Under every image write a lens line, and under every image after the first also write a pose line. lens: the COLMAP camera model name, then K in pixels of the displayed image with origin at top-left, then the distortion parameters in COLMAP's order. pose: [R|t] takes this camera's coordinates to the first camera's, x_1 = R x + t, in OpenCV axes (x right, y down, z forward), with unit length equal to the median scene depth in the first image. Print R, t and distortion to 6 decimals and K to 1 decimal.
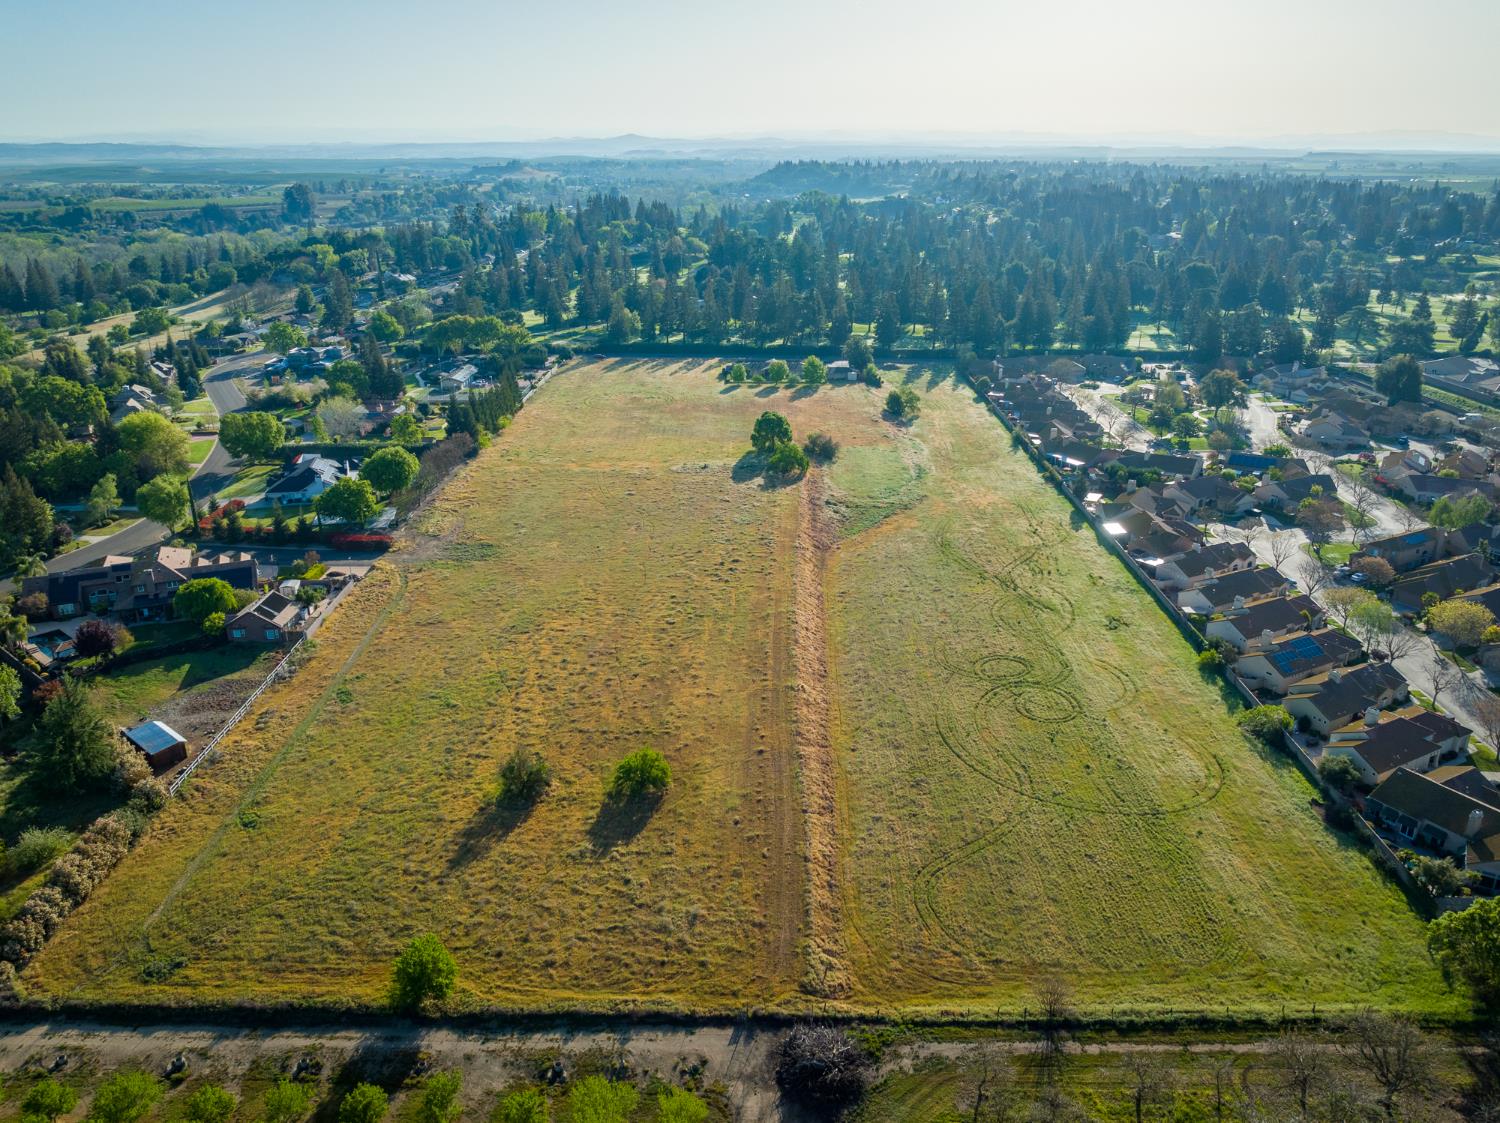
lens RADIAL K [[1059.7, 0, 750.0], [0, 1059.7, 561.5], [0, 0, 1]] dist [-0.024260, 0.010545]
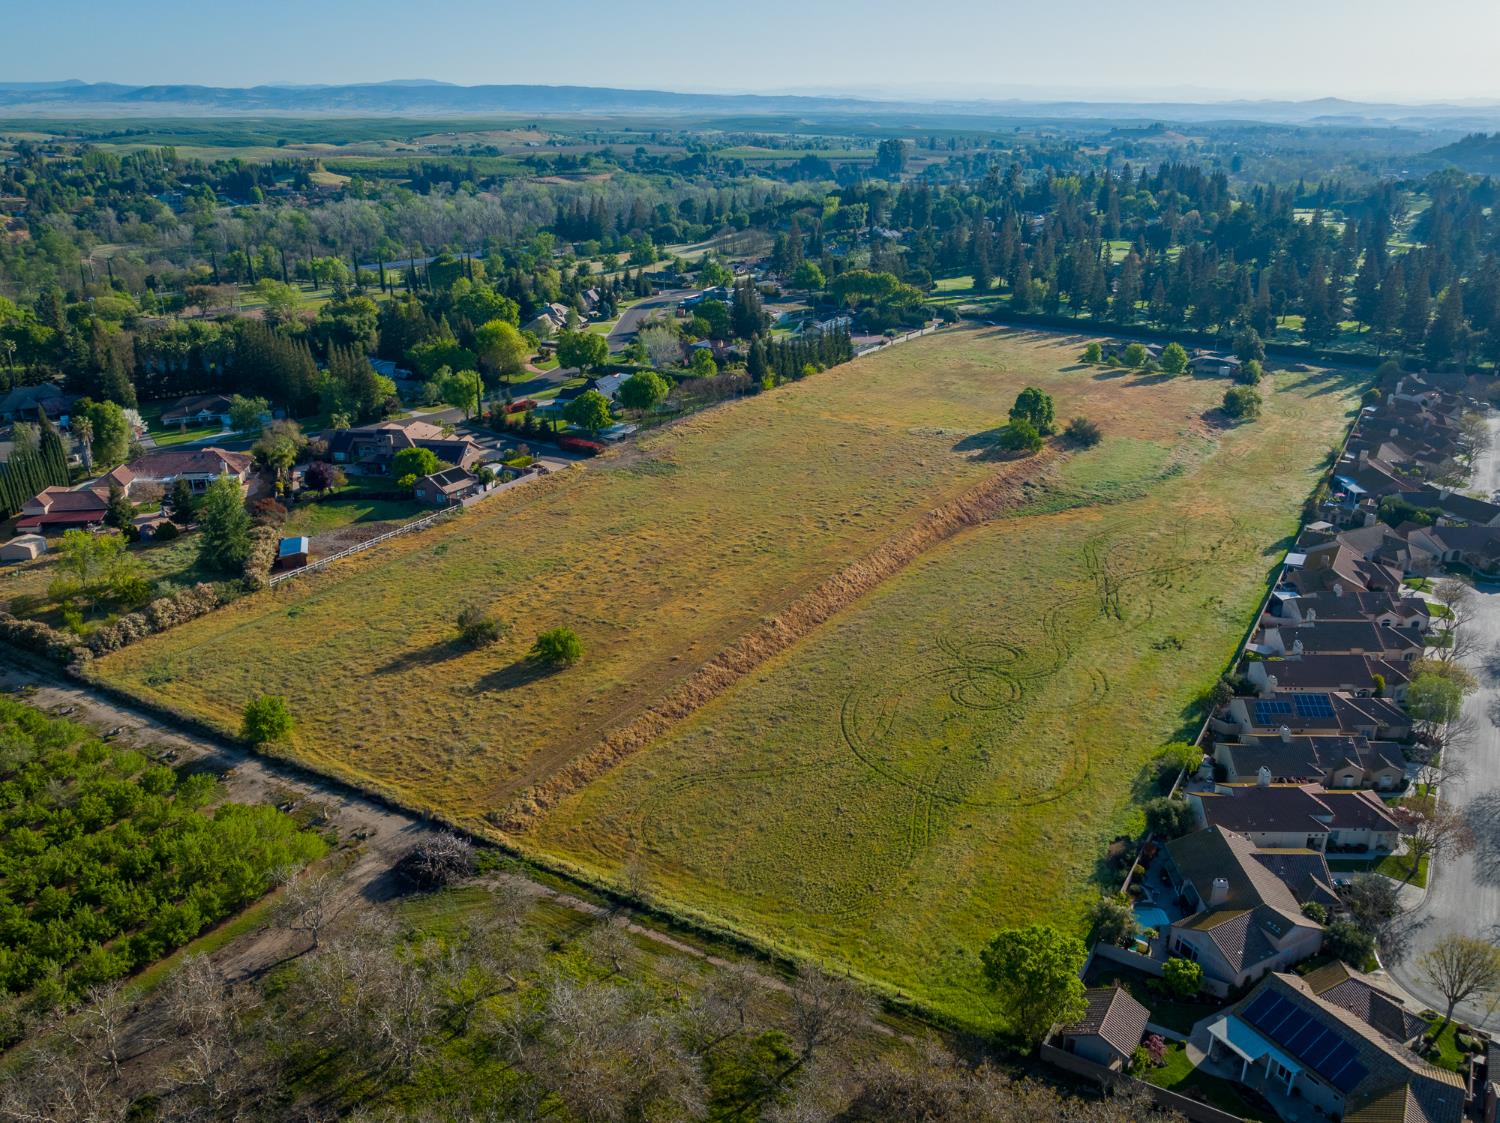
lens RADIAL K [[1081.7, 0, 750.0], [0, 1081.7, 561.5], [0, 0, 1]] dist [-0.015568, -0.004133]
pose [[0.887041, 0.192047, -0.419853, 0.485931], [-0.181452, 0.981219, 0.065464, -0.008222], [0.424540, 0.018114, 0.905228, 0.006870]]
